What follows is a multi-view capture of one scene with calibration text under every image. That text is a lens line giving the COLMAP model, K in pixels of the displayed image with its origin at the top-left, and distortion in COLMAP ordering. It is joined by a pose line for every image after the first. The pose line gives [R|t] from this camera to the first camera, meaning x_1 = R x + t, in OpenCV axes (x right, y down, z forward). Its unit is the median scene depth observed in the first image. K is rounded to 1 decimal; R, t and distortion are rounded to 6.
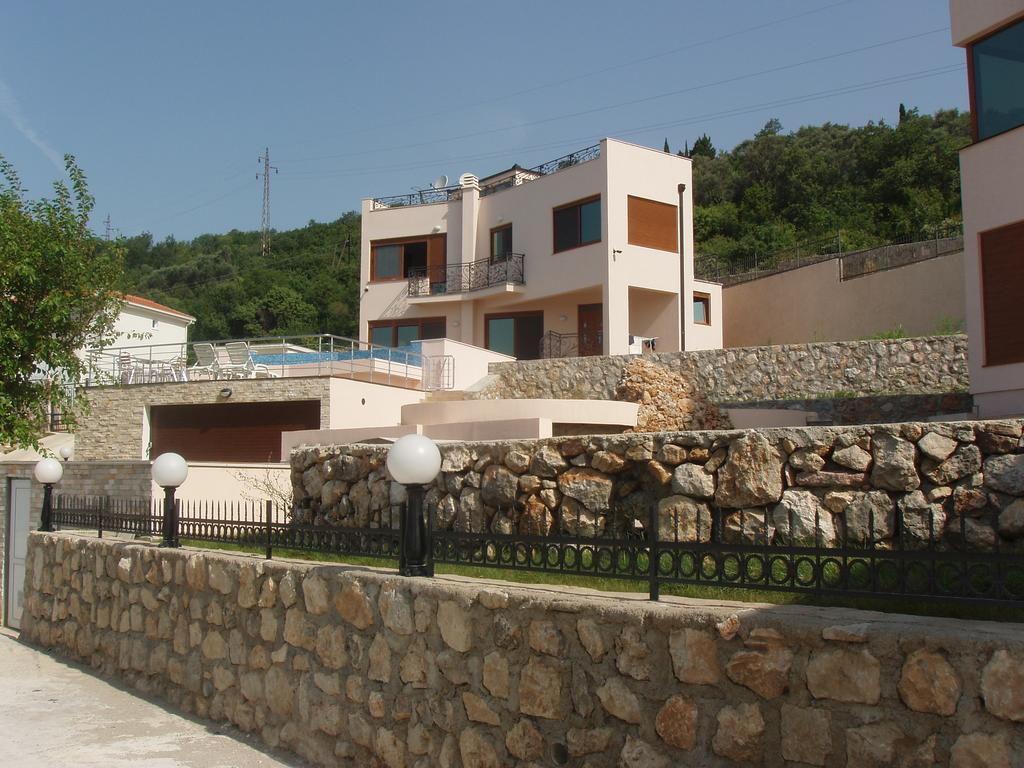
lens RADIAL K [[1253.1, 0, 512.0], [0, 1253.1, 384.0], [0, 0, 1]] dist [0.013942, 0.002043]
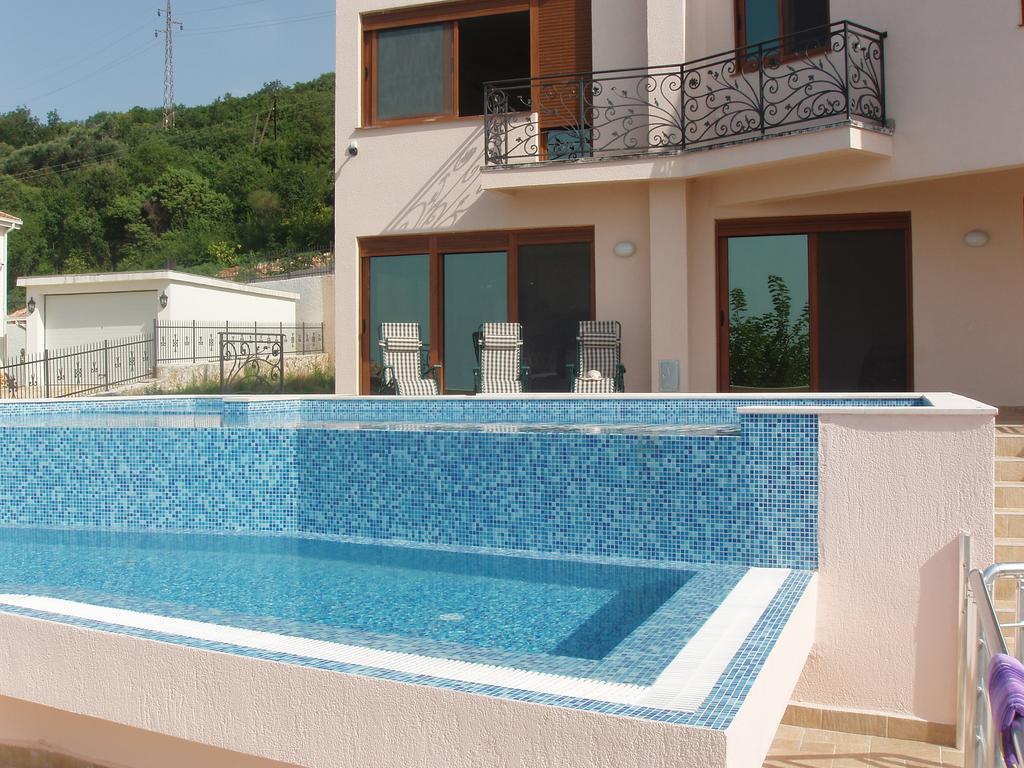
lens RADIAL K [[1134.1, 0, 512.0], [0, 1134.1, 384.0], [0, 0, 1]] dist [-0.079954, -0.026466]
pose [[0.996748, -0.013910, 0.079375, -0.097784], [0.005615, 0.994585, 0.103779, -0.042360], [-0.080389, -0.102996, 0.991428, 0.674060]]
